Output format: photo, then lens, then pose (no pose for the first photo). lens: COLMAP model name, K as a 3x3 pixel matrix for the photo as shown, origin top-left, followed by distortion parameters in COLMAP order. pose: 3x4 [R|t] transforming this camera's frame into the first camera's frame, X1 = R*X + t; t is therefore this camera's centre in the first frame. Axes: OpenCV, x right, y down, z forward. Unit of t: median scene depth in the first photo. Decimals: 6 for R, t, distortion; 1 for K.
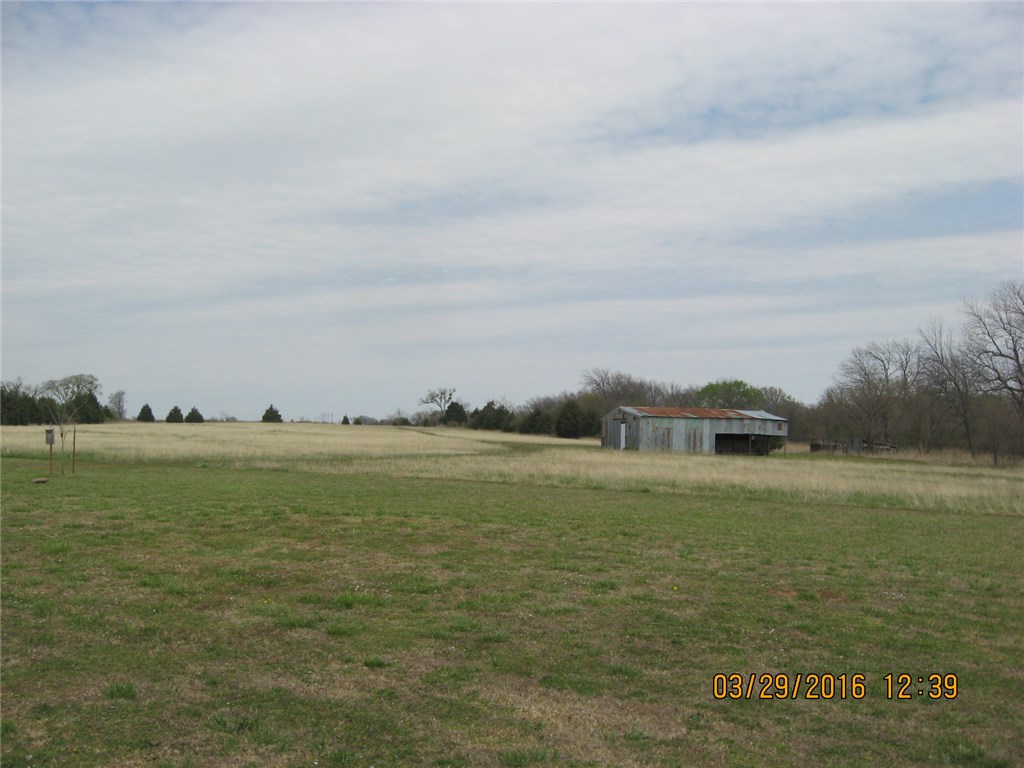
lens RADIAL K [[1073.3, 0, 519.8], [0, 1073.3, 400.5], [0, 0, 1]] dist [-0.143311, 0.078457]
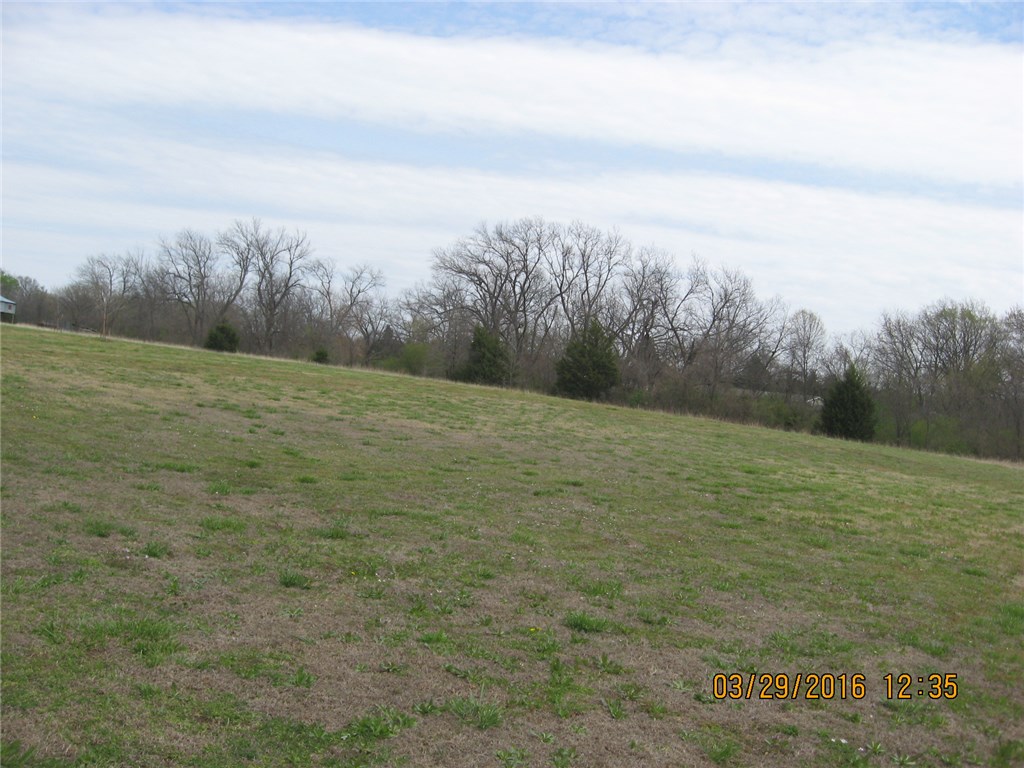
lens RADIAL K [[1073.3, 0, 519.8], [0, 1073.3, 400.5], [0, 0, 1]] dist [-0.143311, 0.078457]
pose [[0.782105, 0.062945, 0.619960, -0.055122], [-0.120273, 0.991426, 0.051069, -0.003560], [-0.611430, -0.114506, 0.782970, -0.353102]]
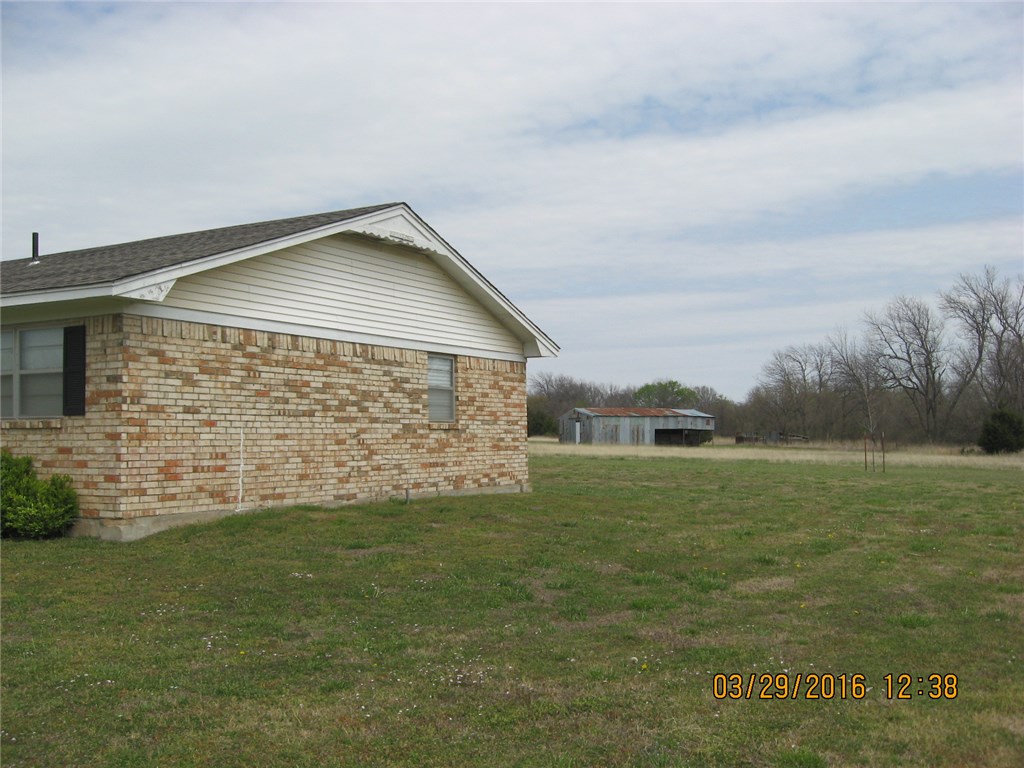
lens RADIAL K [[1073.3, 0, 519.8], [0, 1073.3, 400.5], [0, 0, 1]] dist [-0.143311, 0.078457]
pose [[0.998044, -0.017674, 0.059971, -0.023738], [0.017756, 0.999842, -0.000834, -0.001644], [-0.059947, 0.001897, 0.998200, -0.114457]]
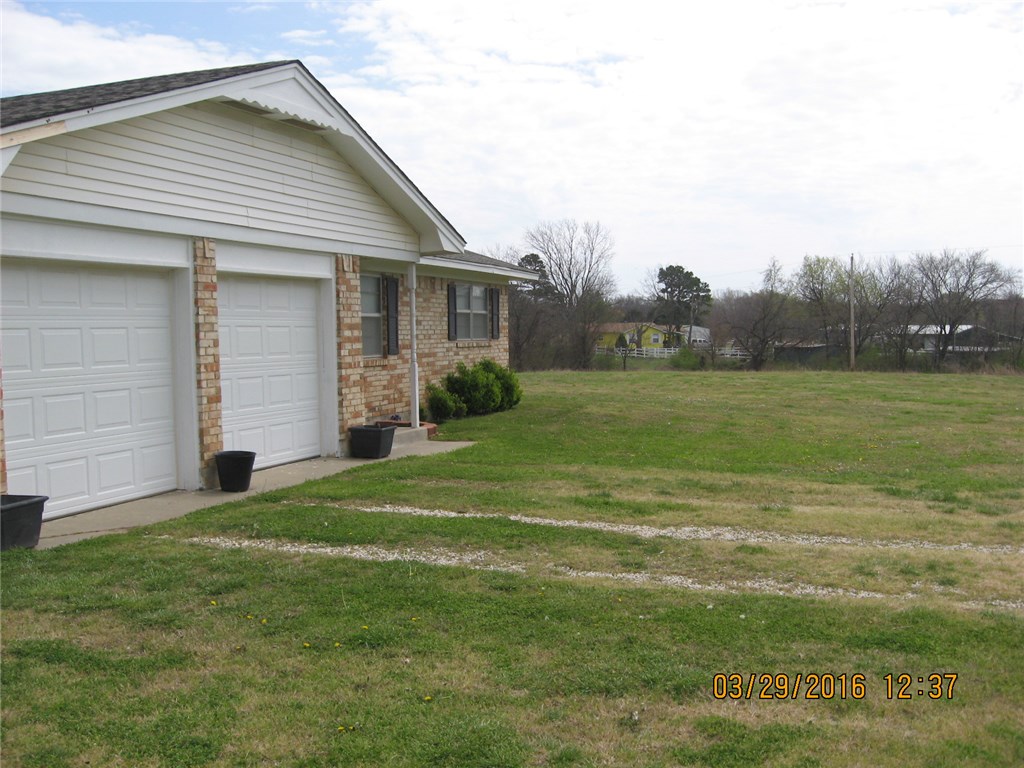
lens RADIAL K [[1073.3, 0, 519.8], [0, 1073.3, 400.5], [0, 0, 1]] dist [-0.143311, 0.078457]
pose [[-0.215808, -0.071519, 0.973813, -0.171402], [-0.024595, 0.997396, 0.067801, -0.002607], [-0.976126, -0.009319, -0.217005, -0.020237]]
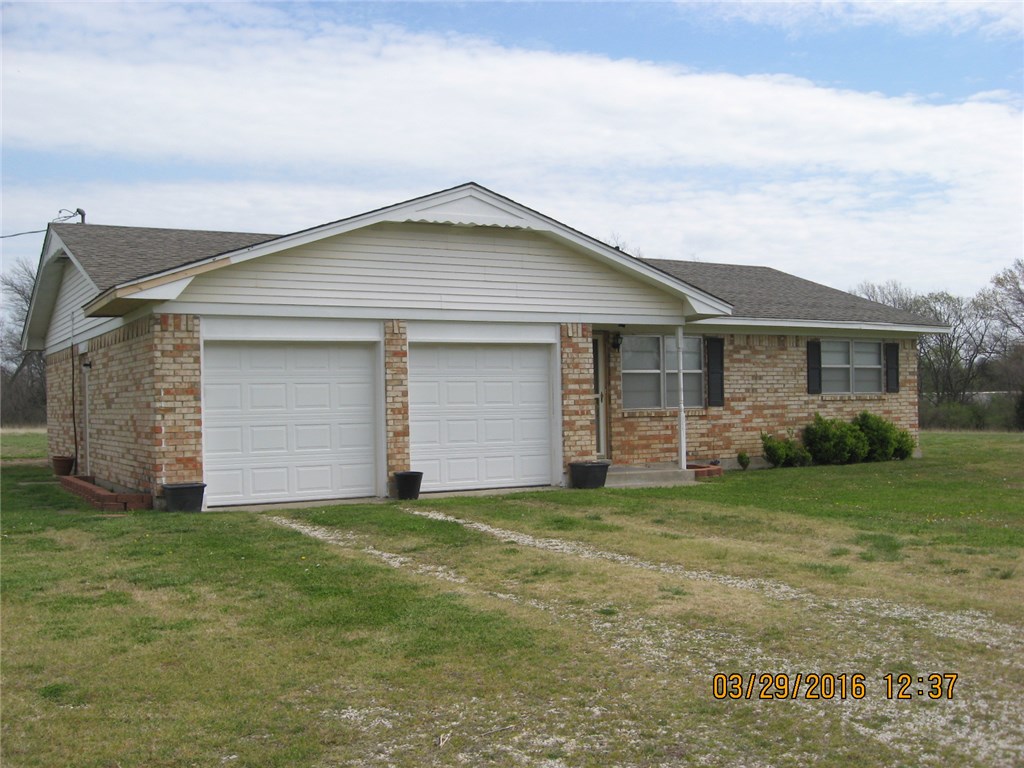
lens RADIAL K [[1073.3, 0, 519.8], [0, 1073.3, 400.5], [0, 0, 1]] dist [-0.143311, 0.078457]
pose [[0.471829, -0.017090, 0.881524, -0.179528], [-0.007528, 0.999698, 0.023411, -0.002875], [-0.881658, -0.017682, 0.471558, -0.064477]]
